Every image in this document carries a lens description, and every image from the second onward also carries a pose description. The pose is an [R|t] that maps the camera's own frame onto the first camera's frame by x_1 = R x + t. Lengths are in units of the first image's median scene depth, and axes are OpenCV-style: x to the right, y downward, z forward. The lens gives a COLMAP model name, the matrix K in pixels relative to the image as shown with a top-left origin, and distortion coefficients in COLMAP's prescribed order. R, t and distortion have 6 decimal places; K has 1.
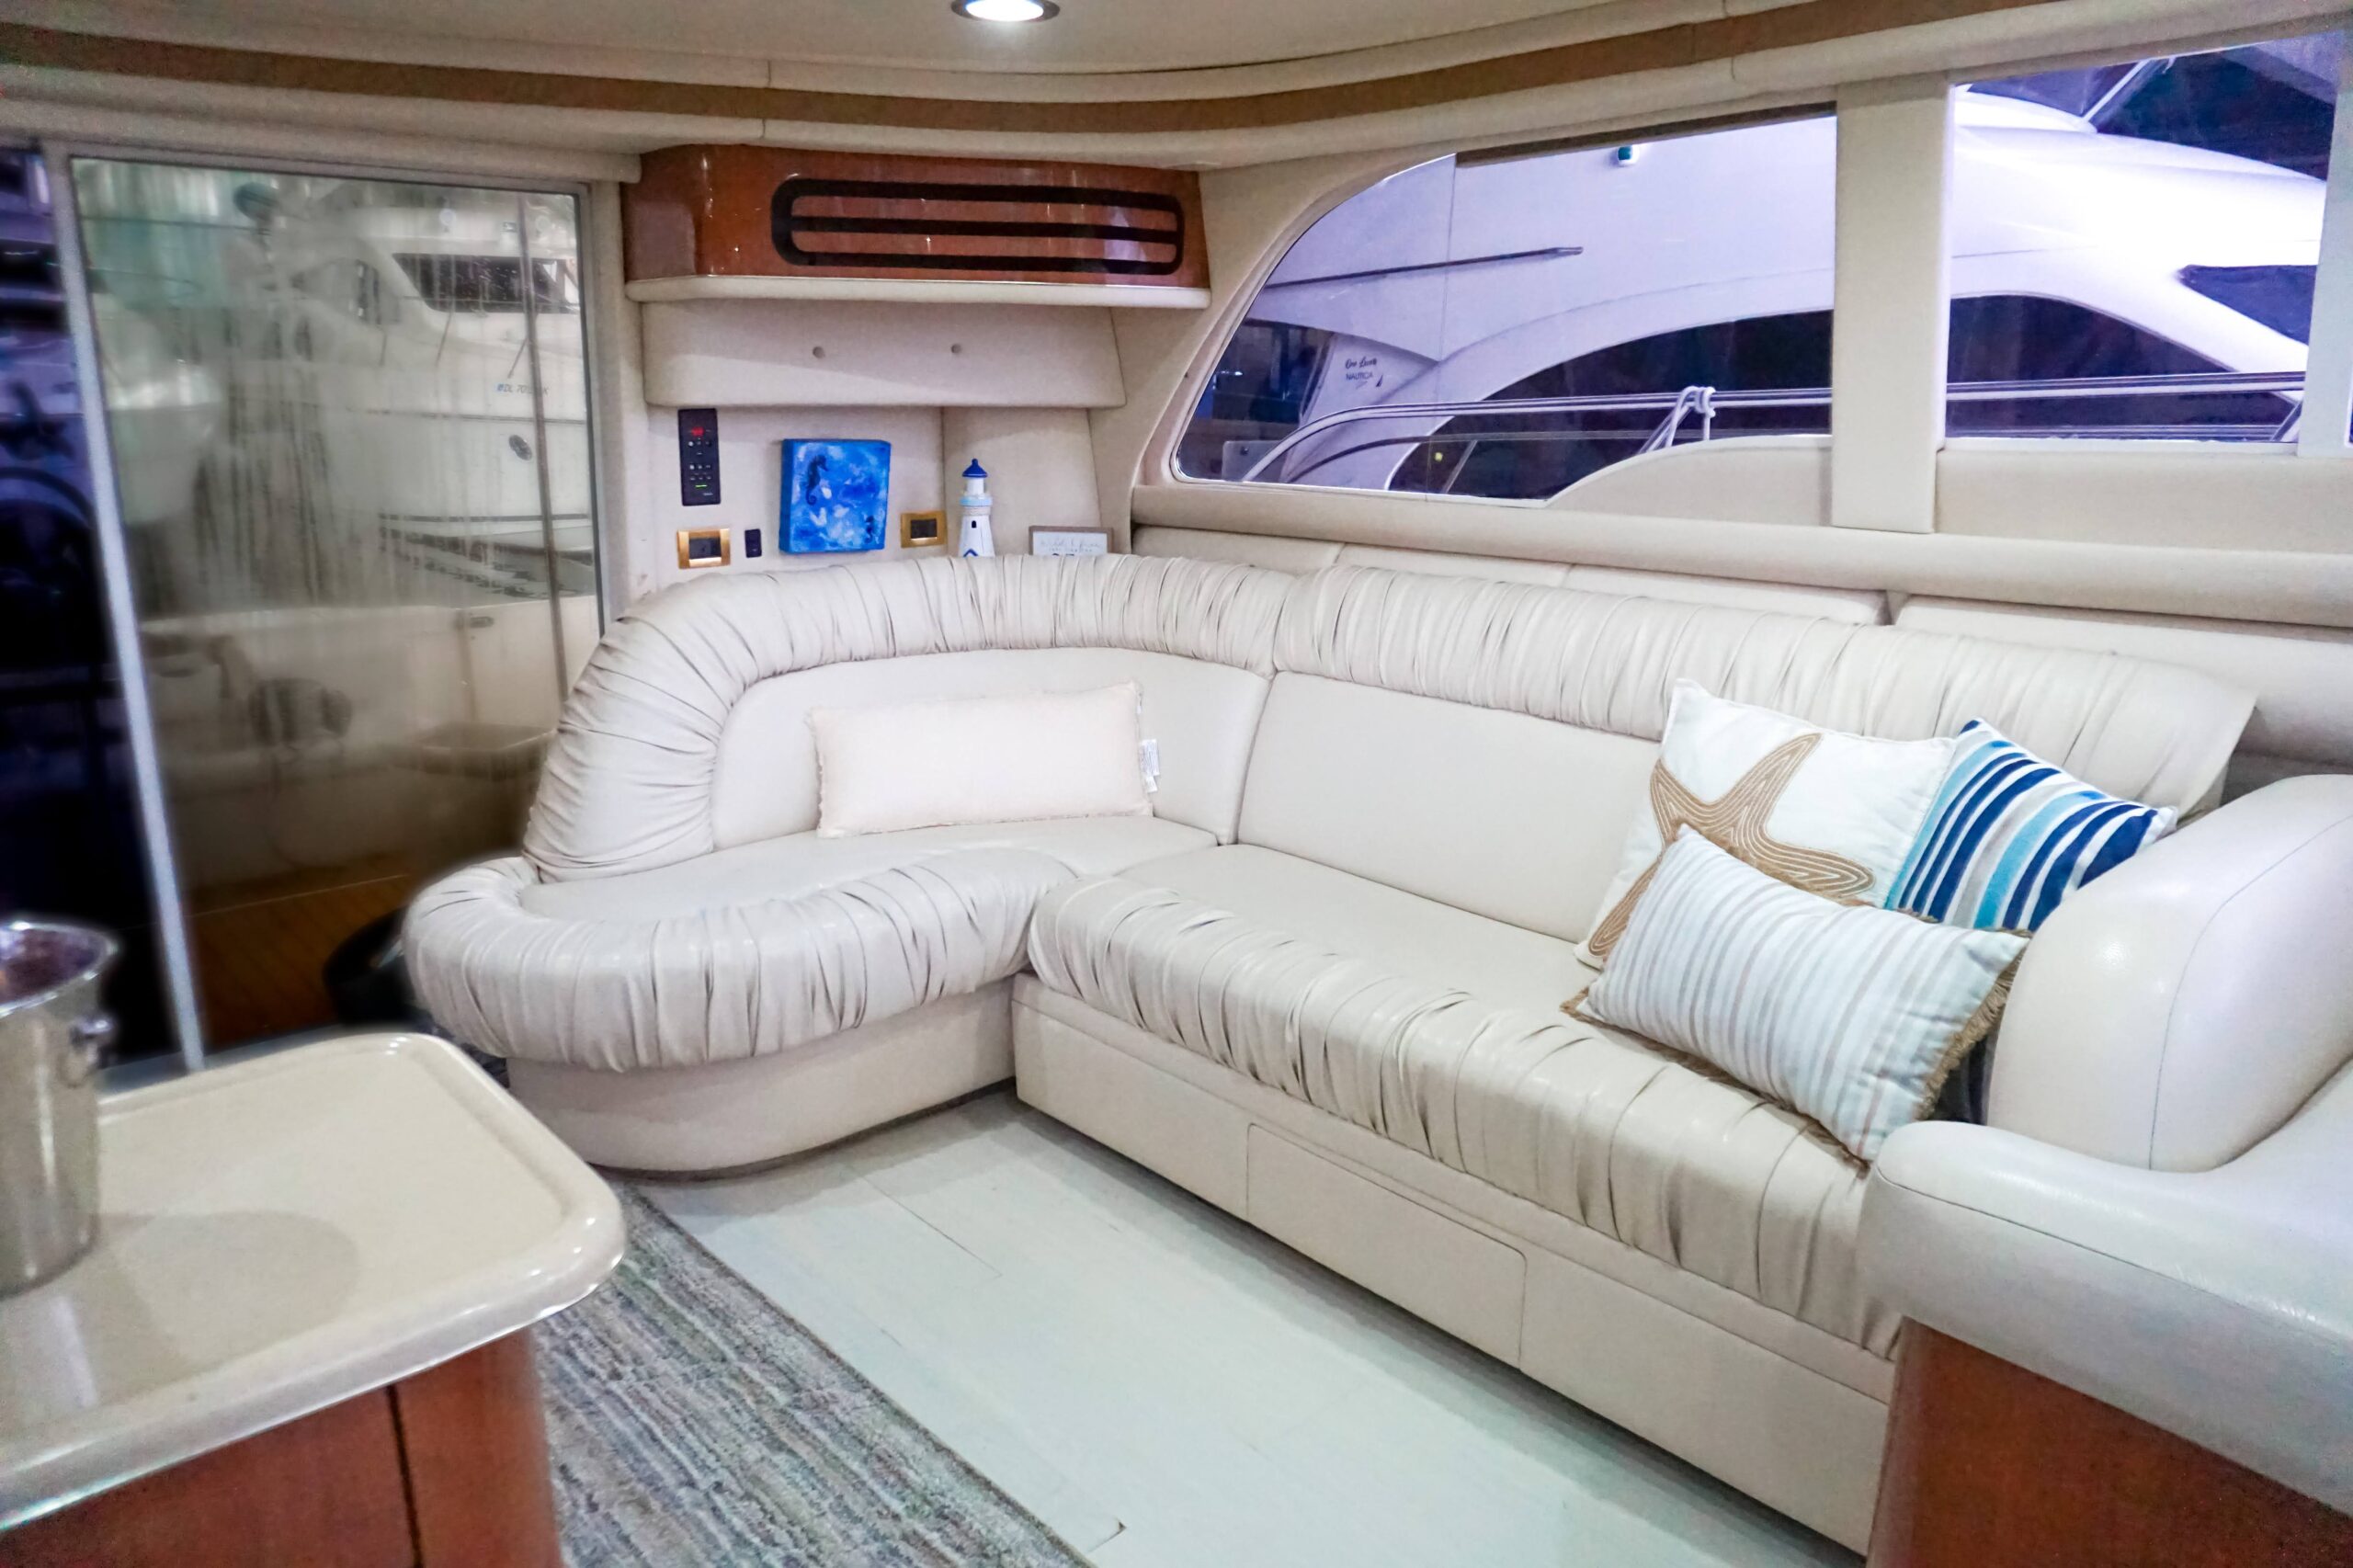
lens RADIAL K [[1585.2, 0, 1164.2], [0, 1585.2, 797.6], [0, 0, 1]] dist [-0.036605, 0.028136]
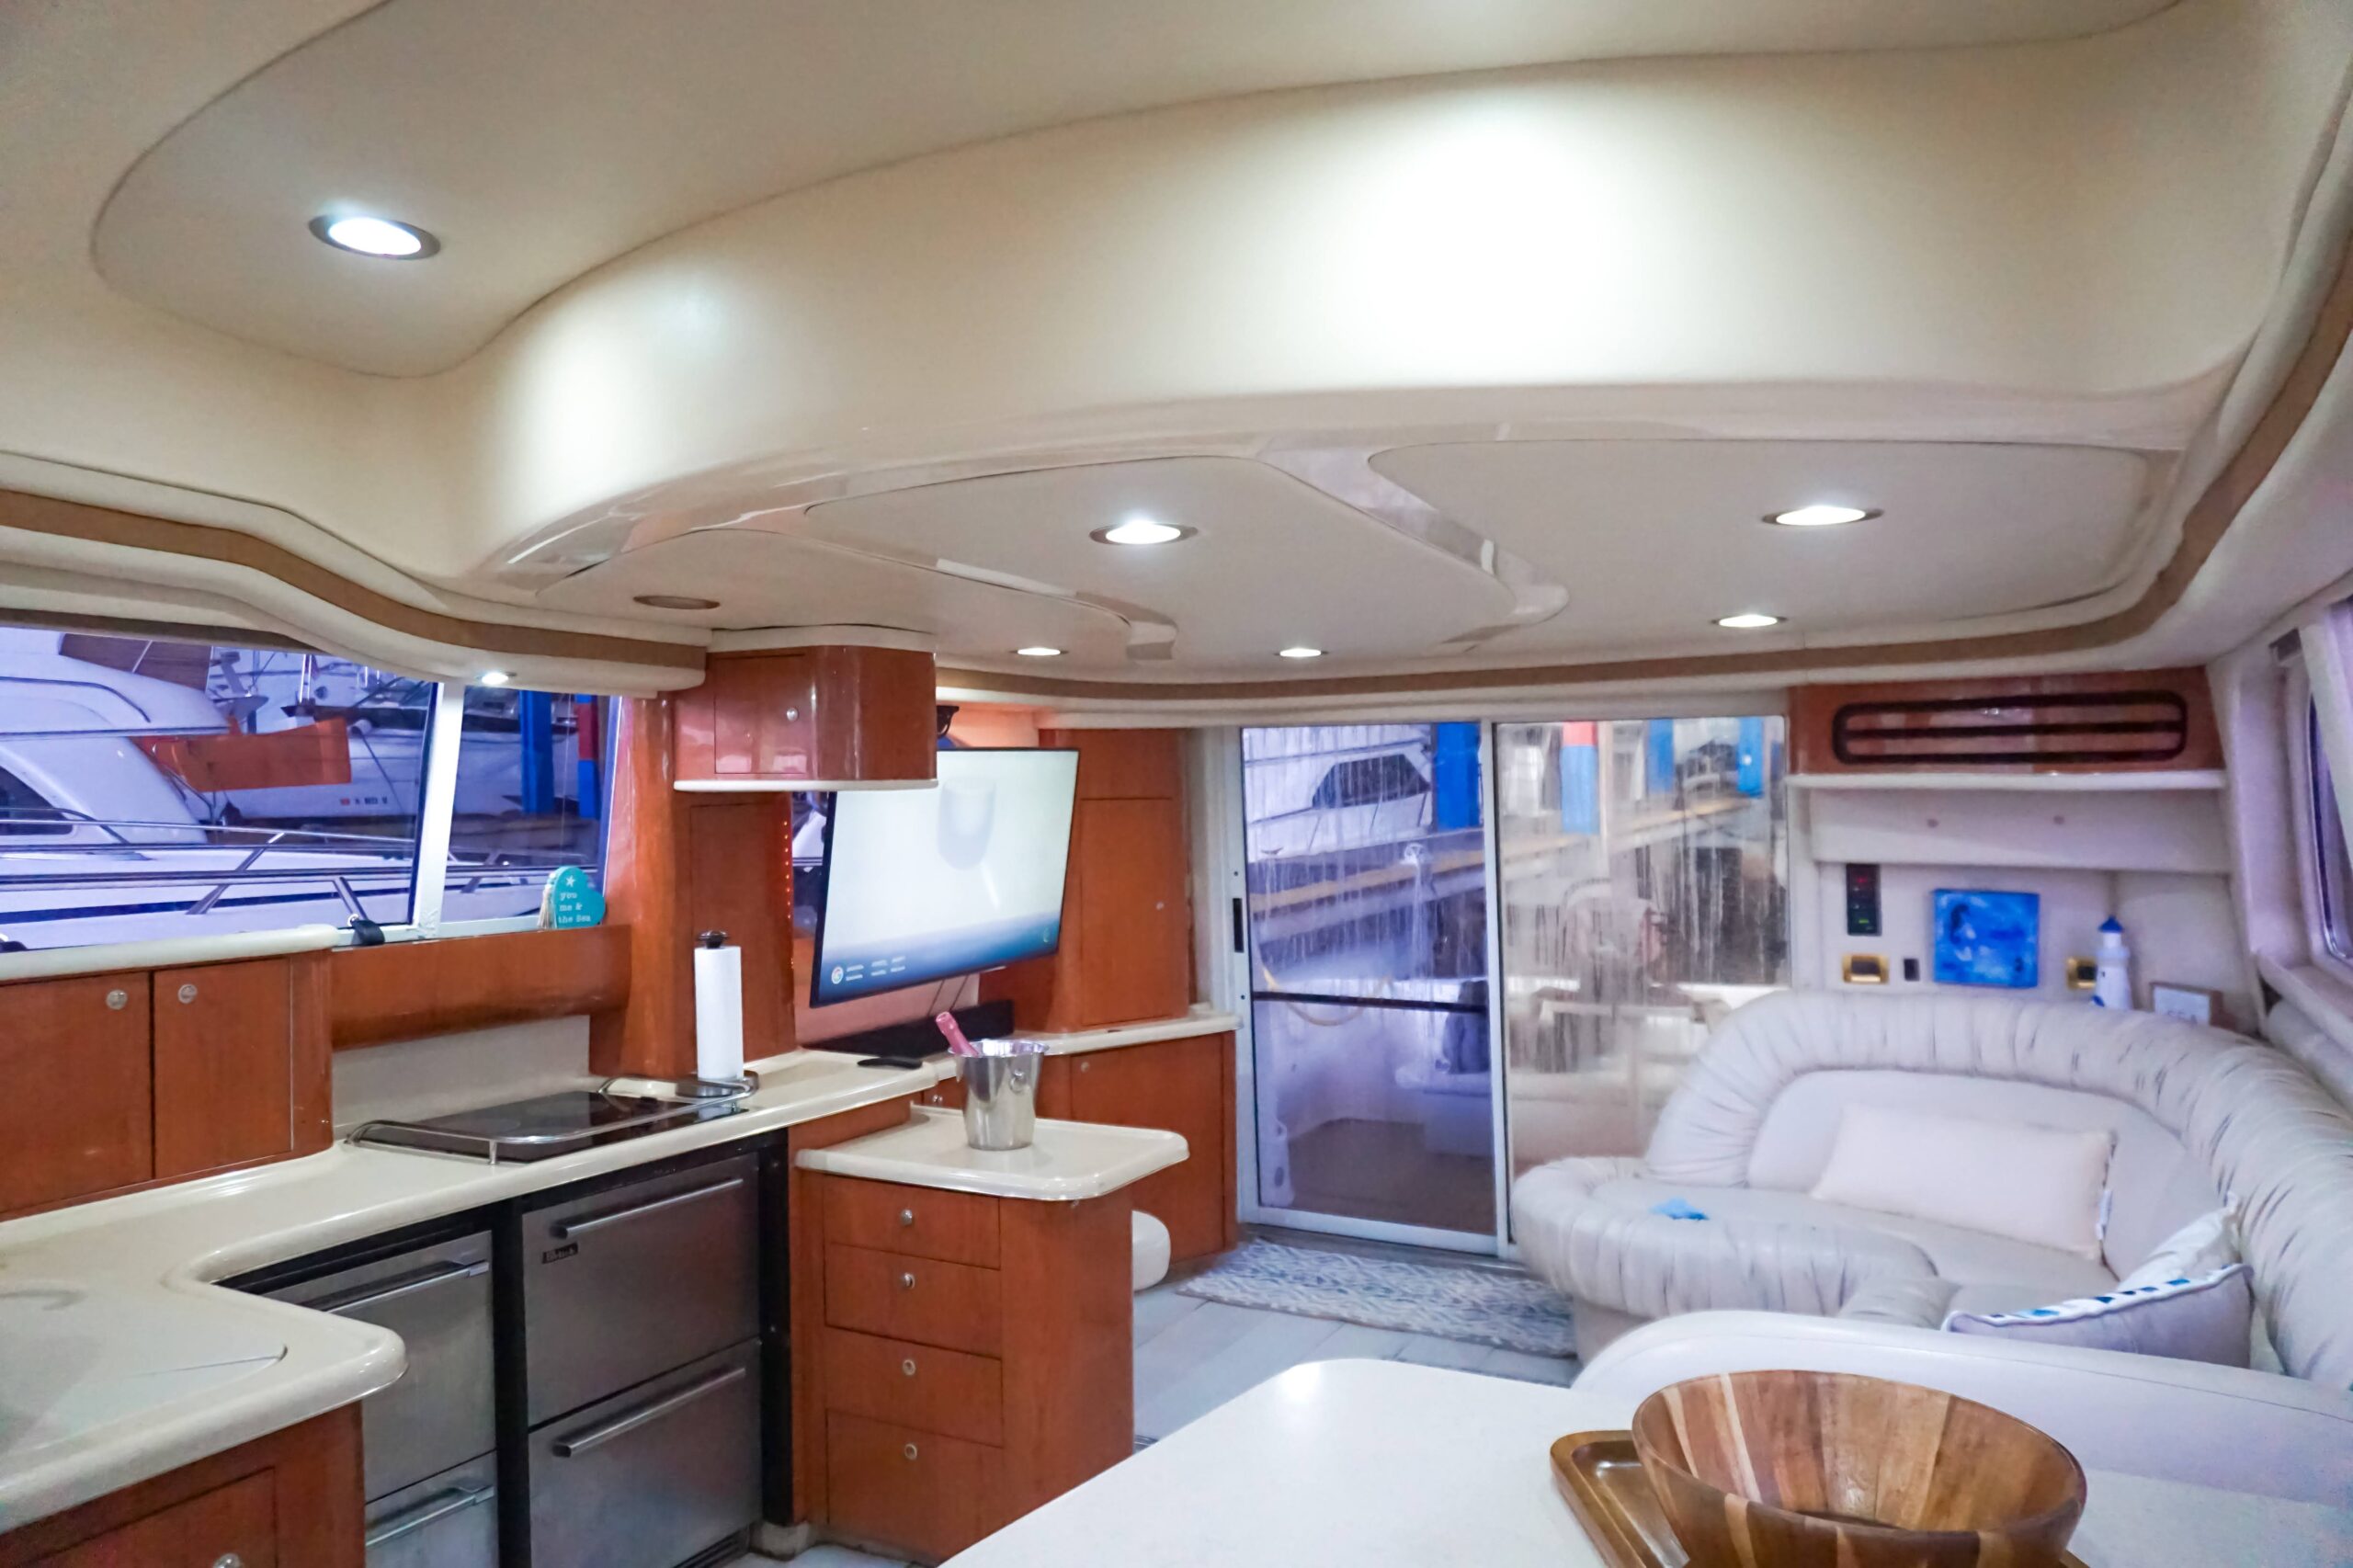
lens RADIAL K [[1585.2, 0, 1183.0], [0, 1585.2, 778.1], [0, 0, 1]] dist [-0.036605, 0.028136]
pose [[0.343954, -0.017897, -0.938816, 0.836935], [-0.223416, 0.969545, -0.100335, -0.064585], [0.912020, 0.244257, 0.329481, 0.038324]]
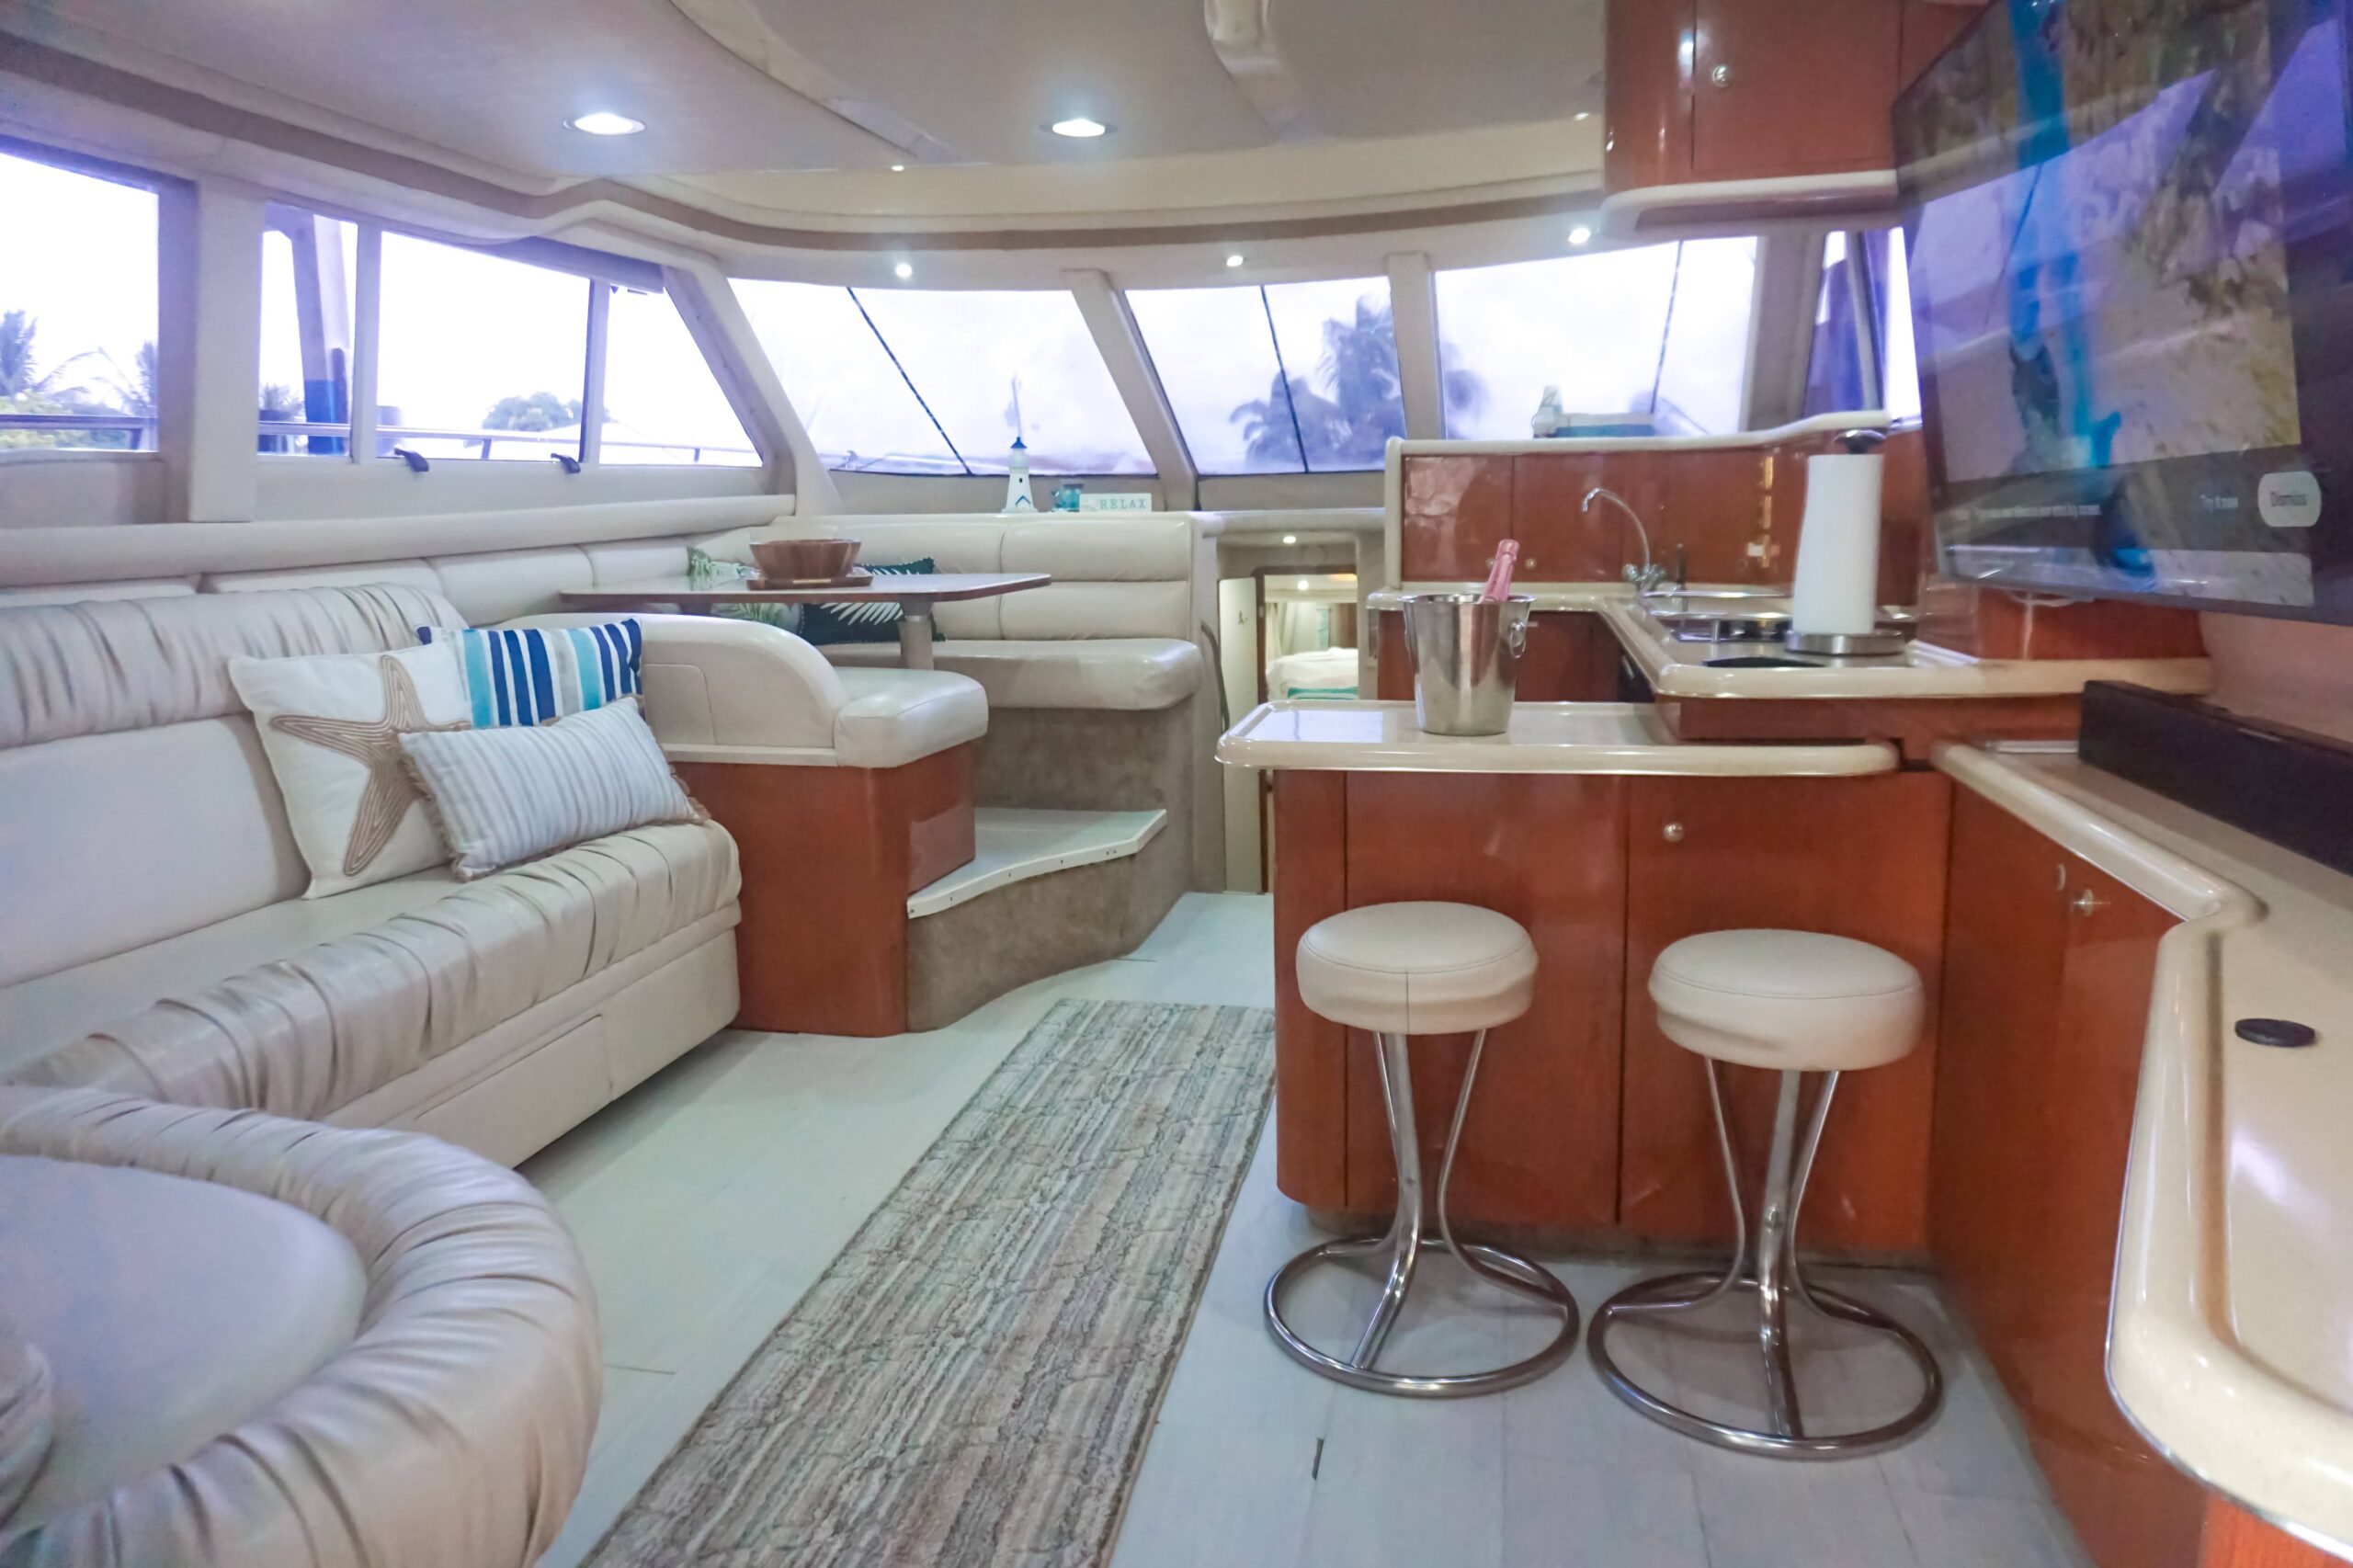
lens RADIAL K [[1585.2, 0, 1164.1], [0, 1585.2, 790.8], [0, 0, 1]] dist [-0.036605, 0.028136]
pose [[-0.591070, -0.130792, 0.795946, -0.833765], [0.221280, 0.922618, 0.315929, -0.162115], [-0.775675, 0.362863, -0.516390, 0.912324]]
